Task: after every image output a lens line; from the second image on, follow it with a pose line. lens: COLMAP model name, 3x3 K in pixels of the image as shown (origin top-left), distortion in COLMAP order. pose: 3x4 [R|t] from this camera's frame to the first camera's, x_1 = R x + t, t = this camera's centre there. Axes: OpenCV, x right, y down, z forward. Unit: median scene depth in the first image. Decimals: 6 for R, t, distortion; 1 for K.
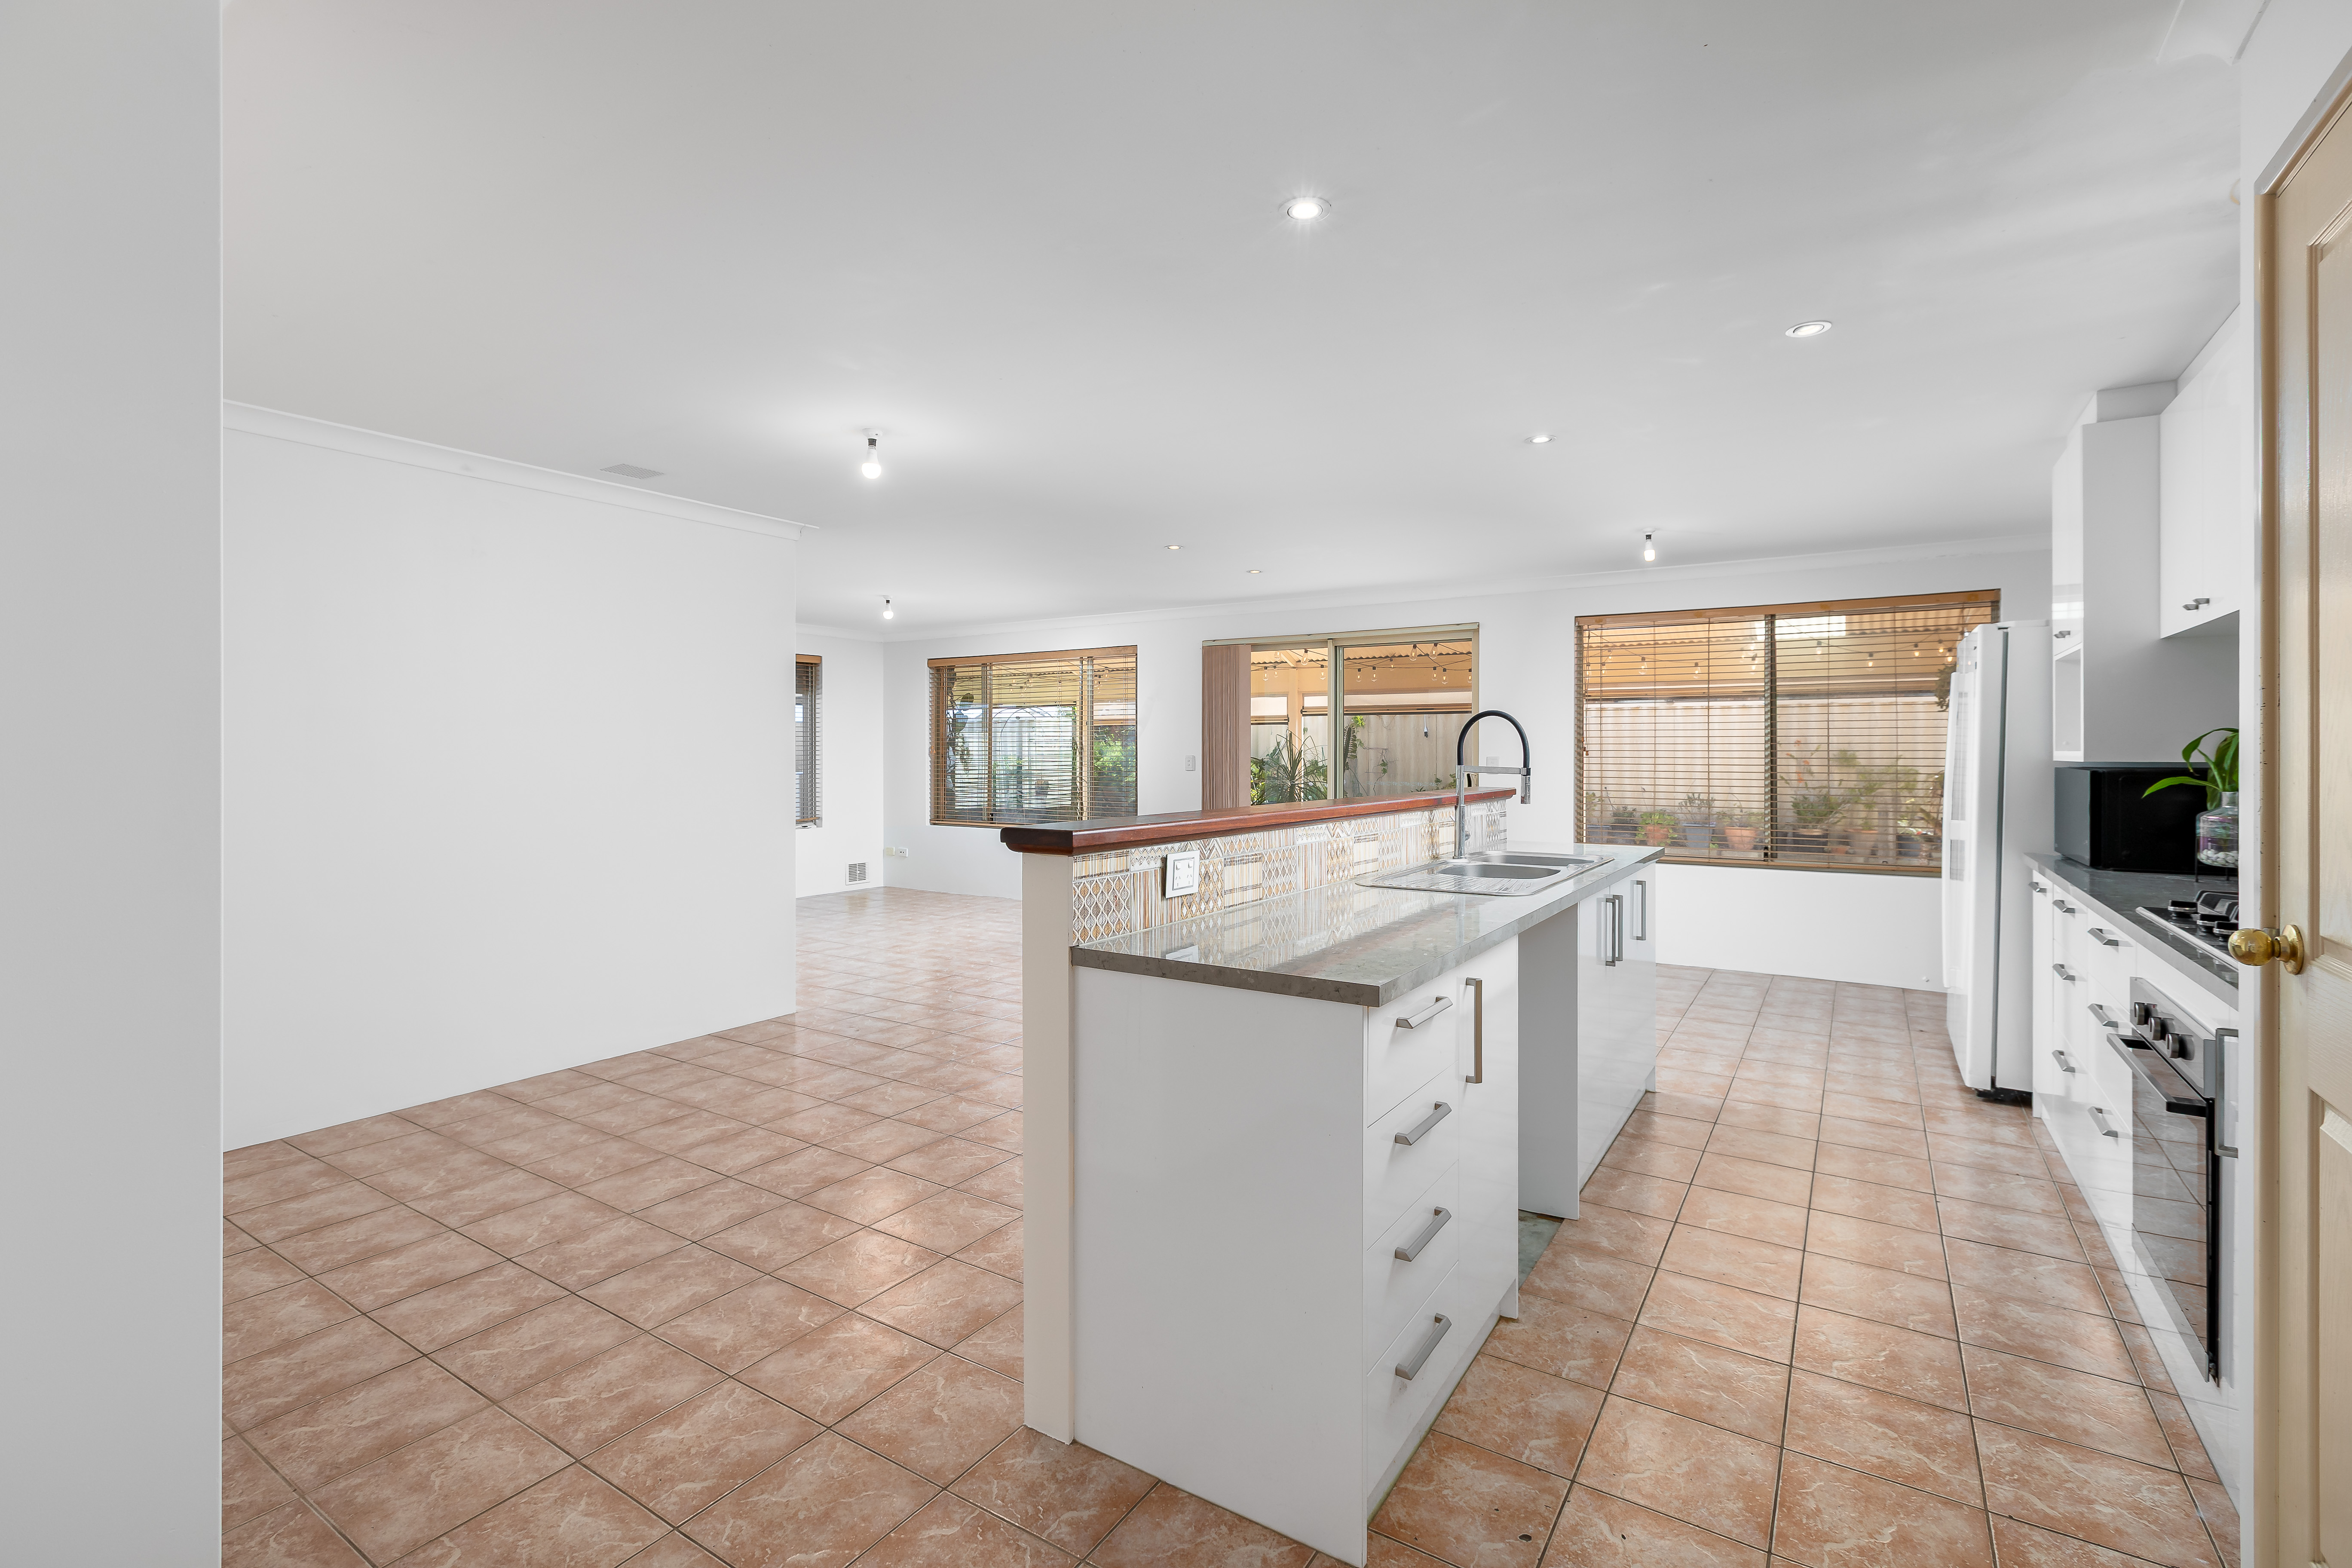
lens RADIAL K [[1055.7, 0, 1181.4], [0, 1055.7, 755.5], [0, 0, 1]] dist [-0.002779, -0.000050]
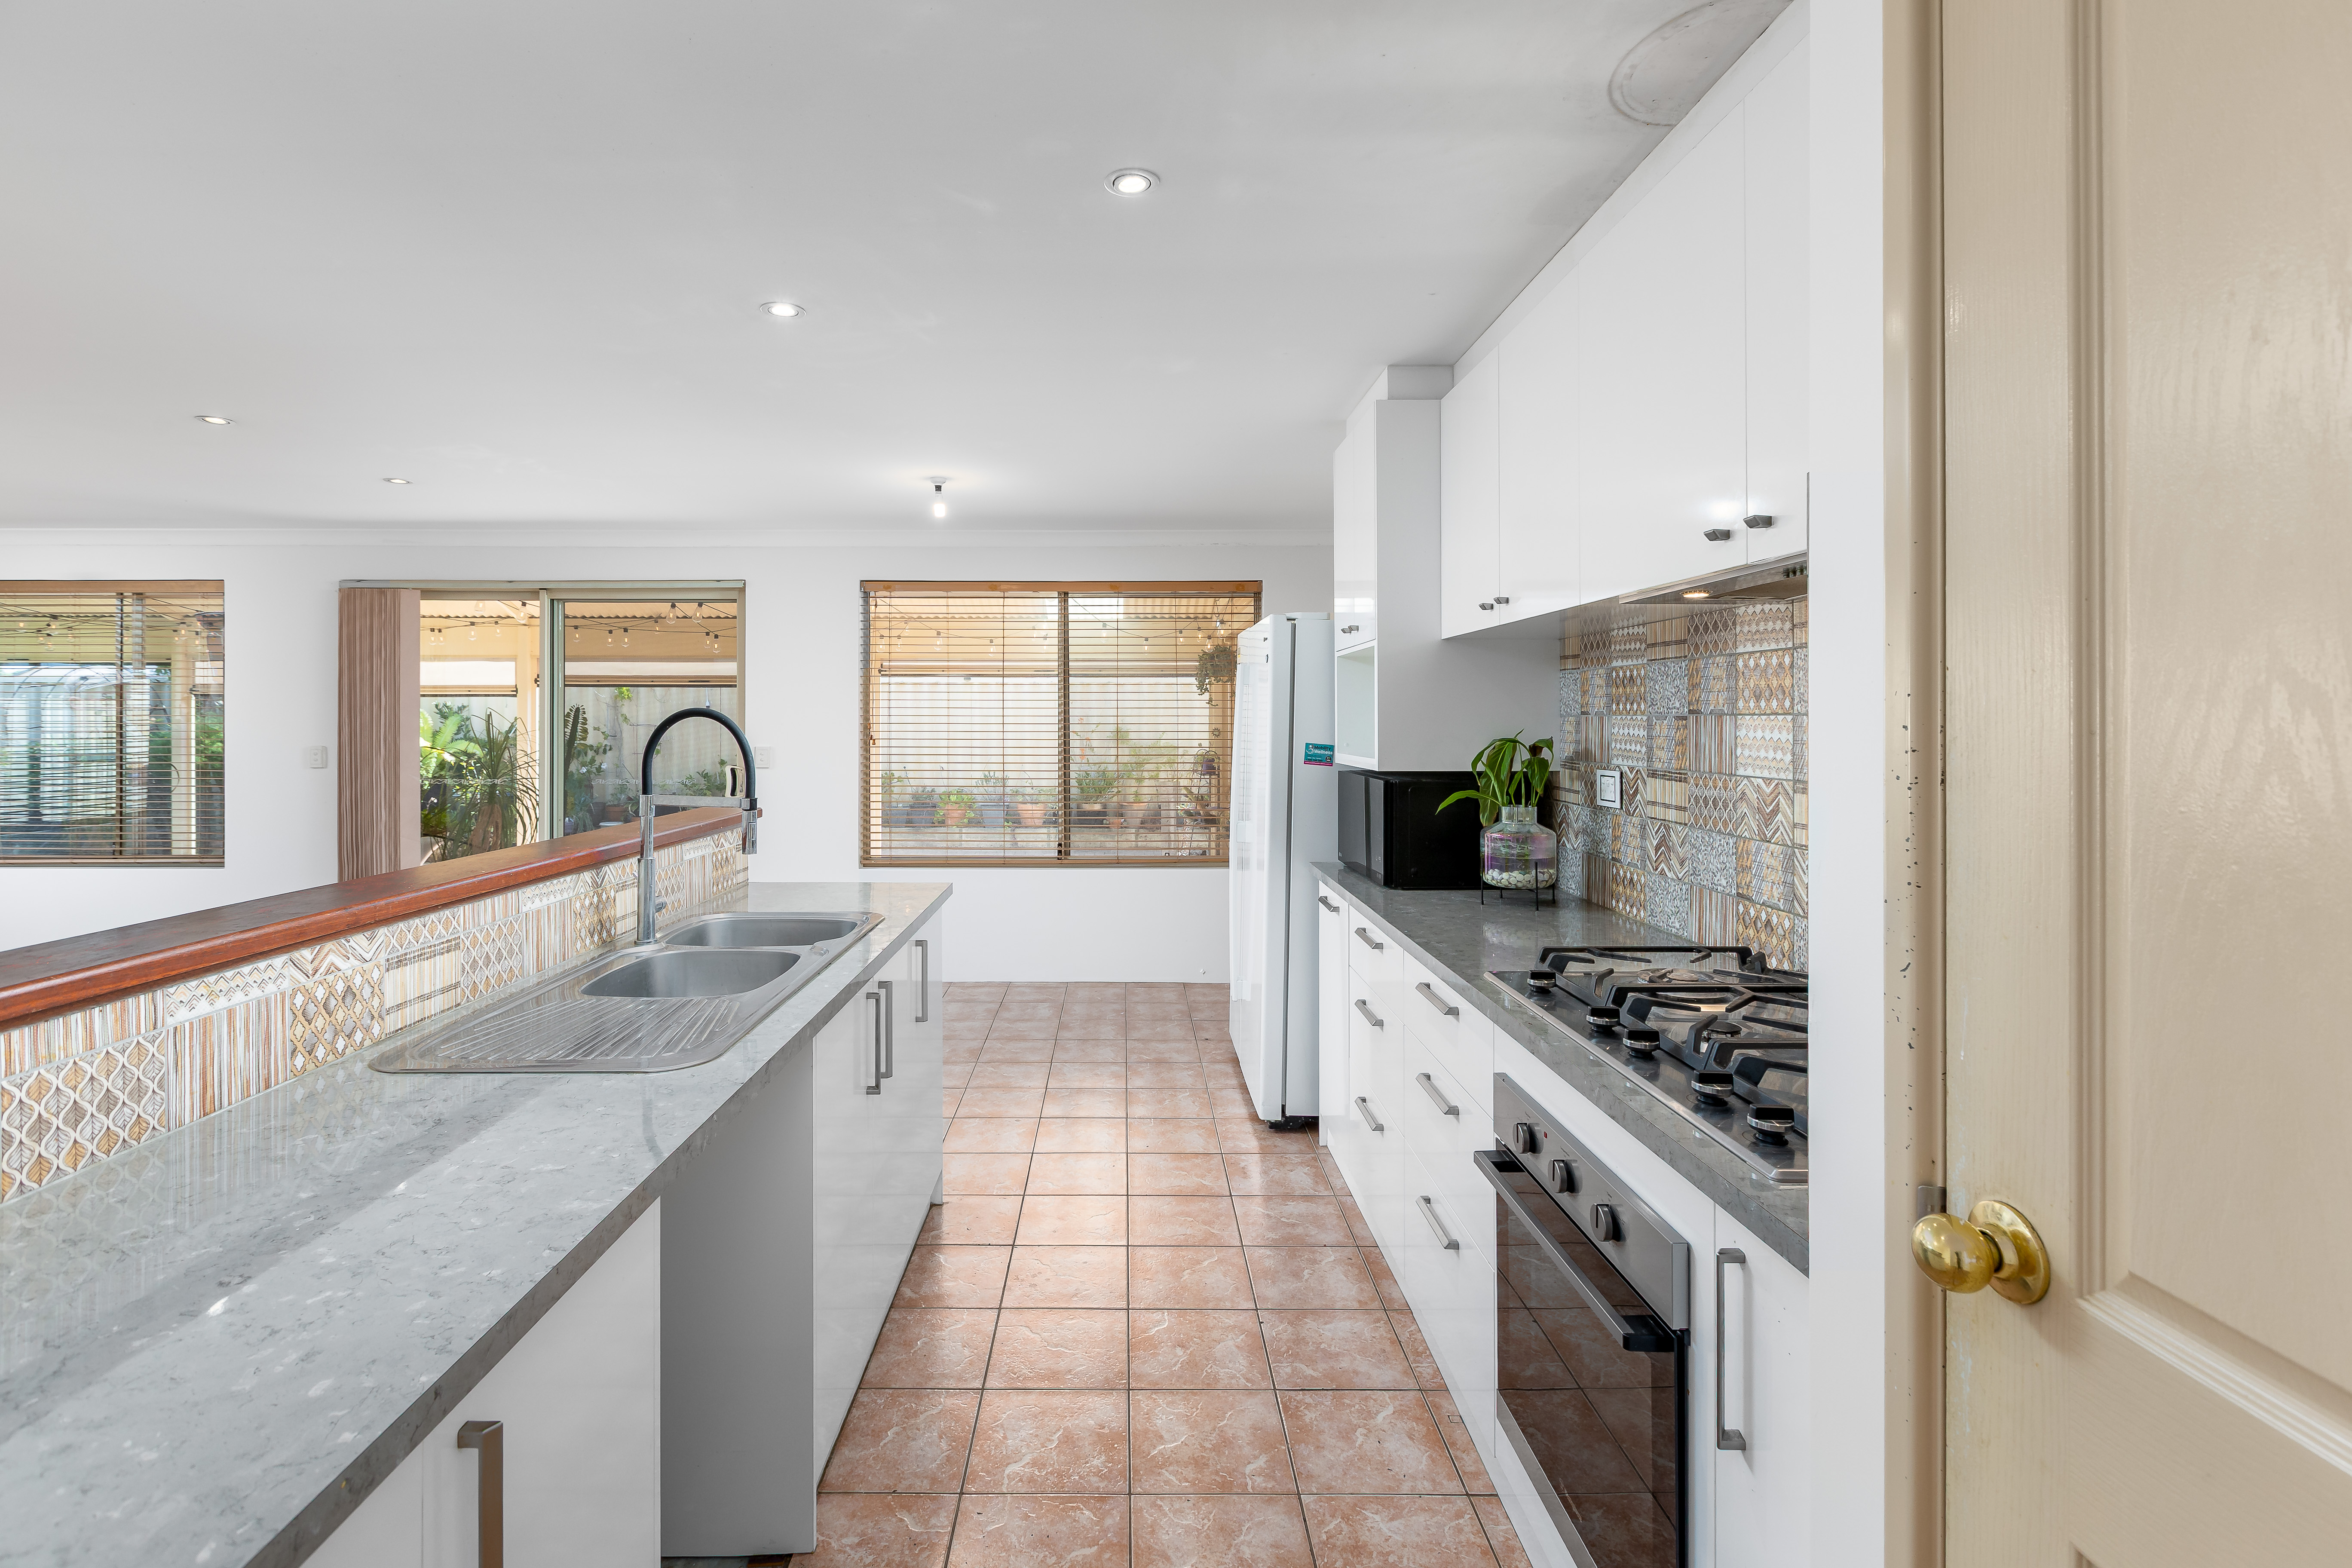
lens RADIAL K [[1059.8, 0, 1135.3], [0, 1059.8, 710.5], [0, 0, 1]] dist [-0.000254, 0.000082]
pose [[0.832132, 0.002786, 0.554571, 0.116427], [0.003320, 0.999944, -0.010006, -0.024660], [-0.554568, 0.010167, 0.832076, 0.234233]]
